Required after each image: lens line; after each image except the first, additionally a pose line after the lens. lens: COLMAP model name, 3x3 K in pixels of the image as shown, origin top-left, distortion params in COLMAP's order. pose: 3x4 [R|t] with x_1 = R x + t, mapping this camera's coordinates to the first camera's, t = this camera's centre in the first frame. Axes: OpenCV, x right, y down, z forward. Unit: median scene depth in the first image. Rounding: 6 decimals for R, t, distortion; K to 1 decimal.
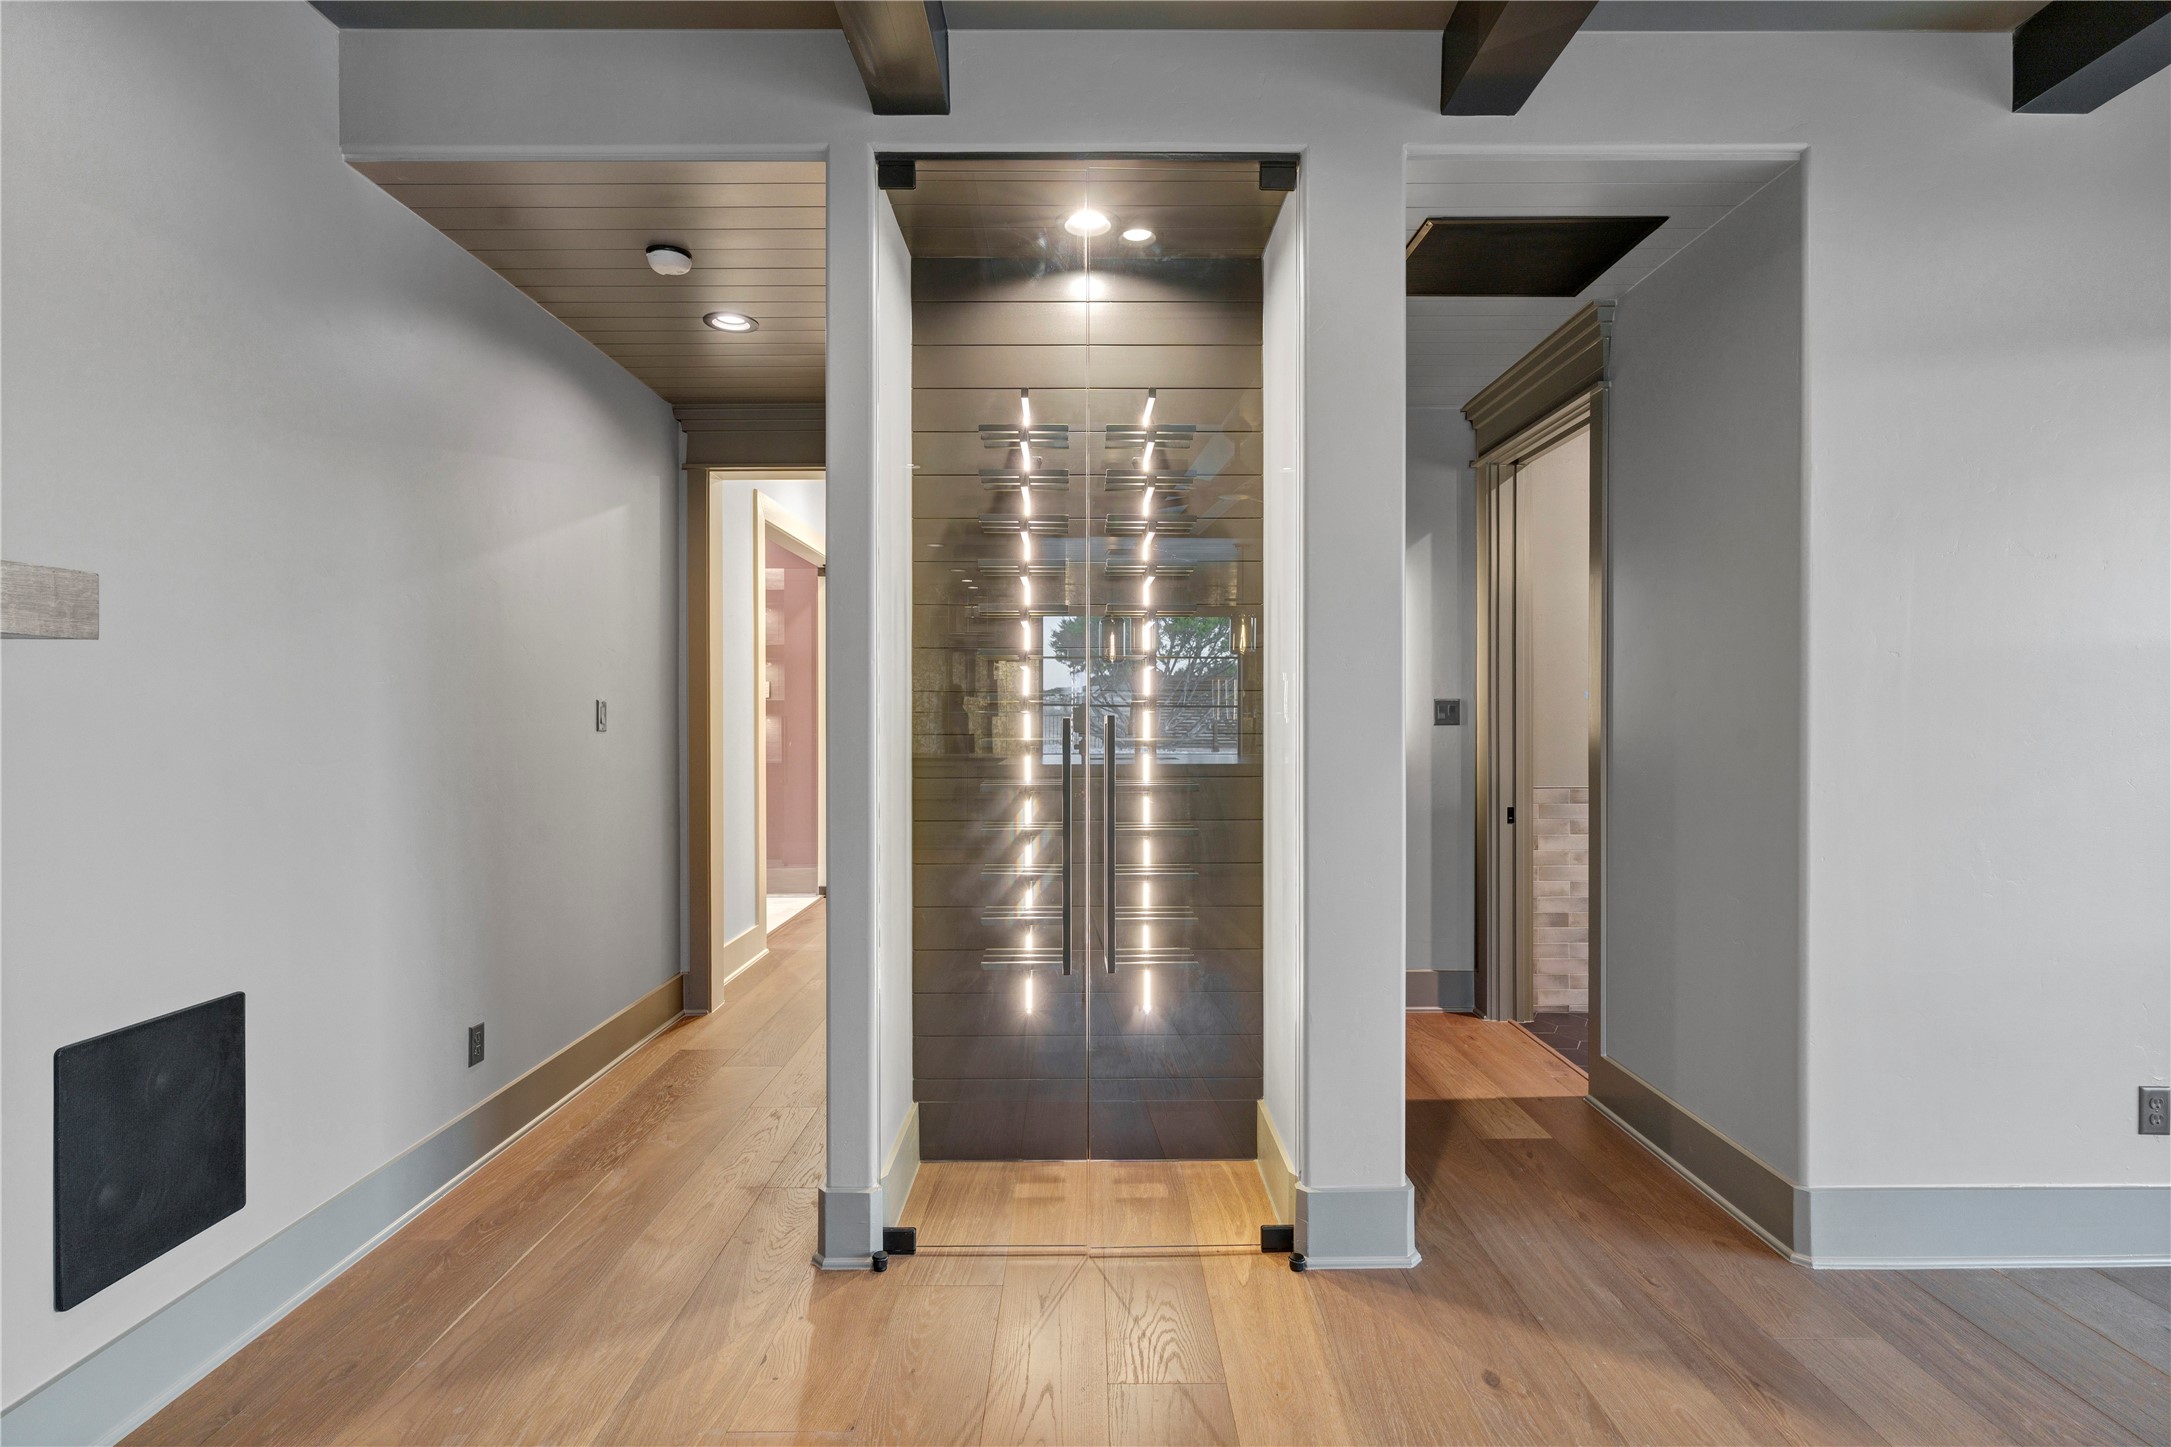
lens RADIAL K [[1095.3, 0, 1103.1], [0, 1095.3, 672.2], [0, 0, 1]] dist [0.001000, 0.000095]
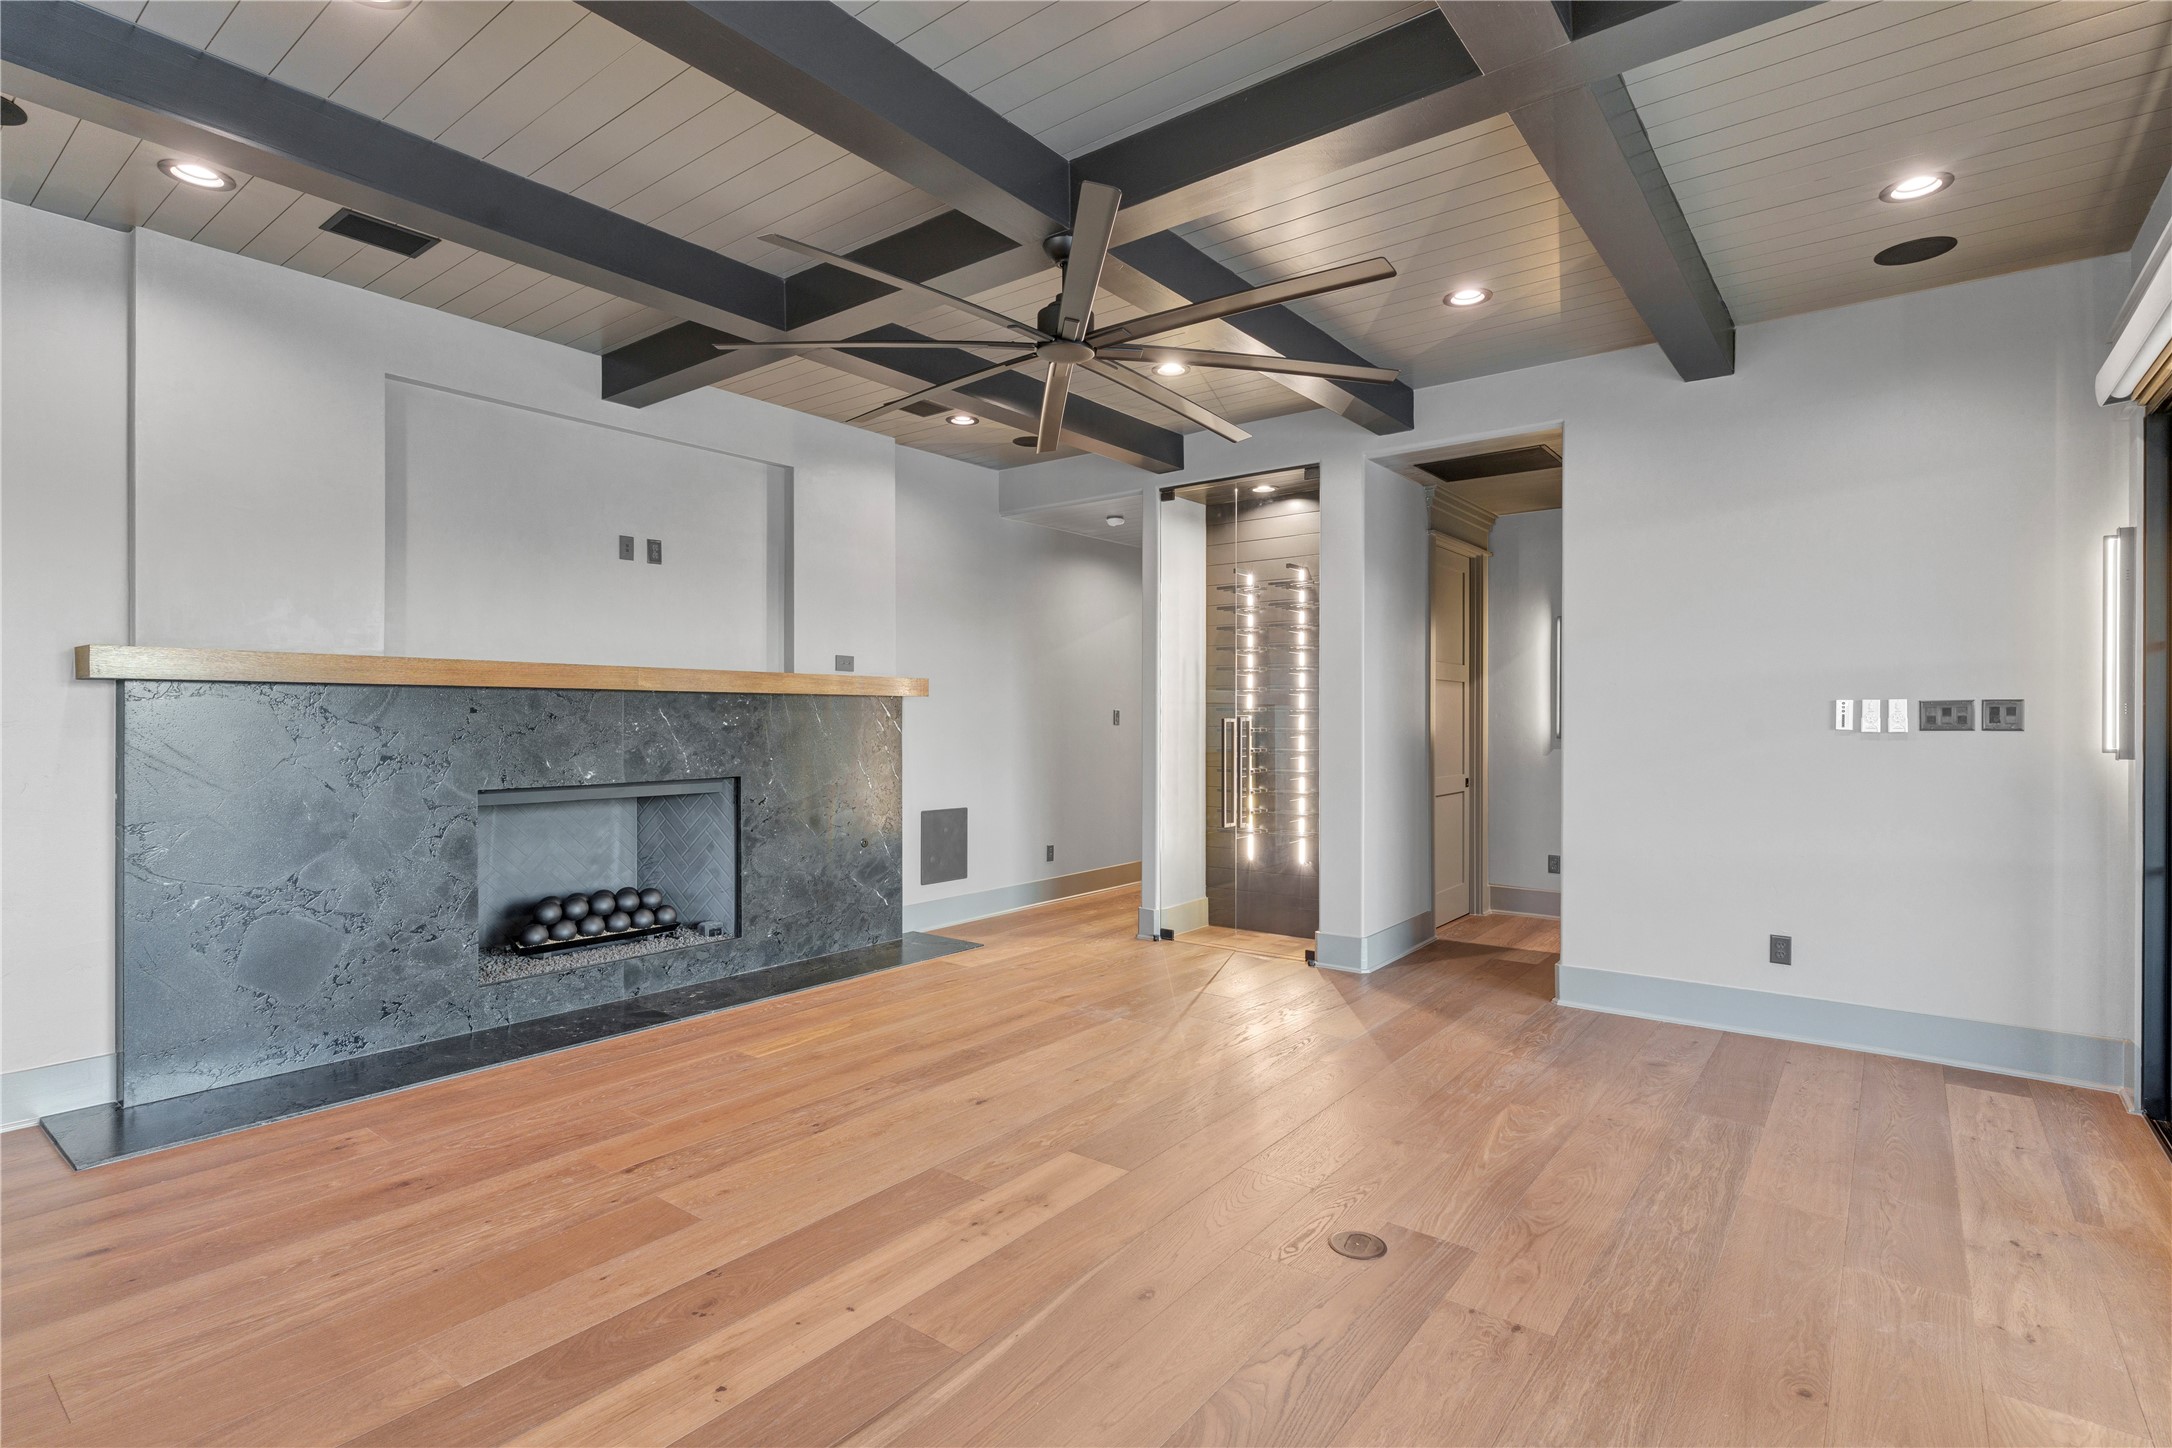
lens RADIAL K [[1051.1, 0, 1088.8], [0, 1051.1, 715.3], [0, 0, 1]] dist [0.001610, 0.000300]
pose [[0.785166, 0.001701, -0.619283, 1.109347], [-0.001761, 0.999998, 0.000513, 0.035059], [0.619283, 0.000688, 0.785167, -0.924724]]
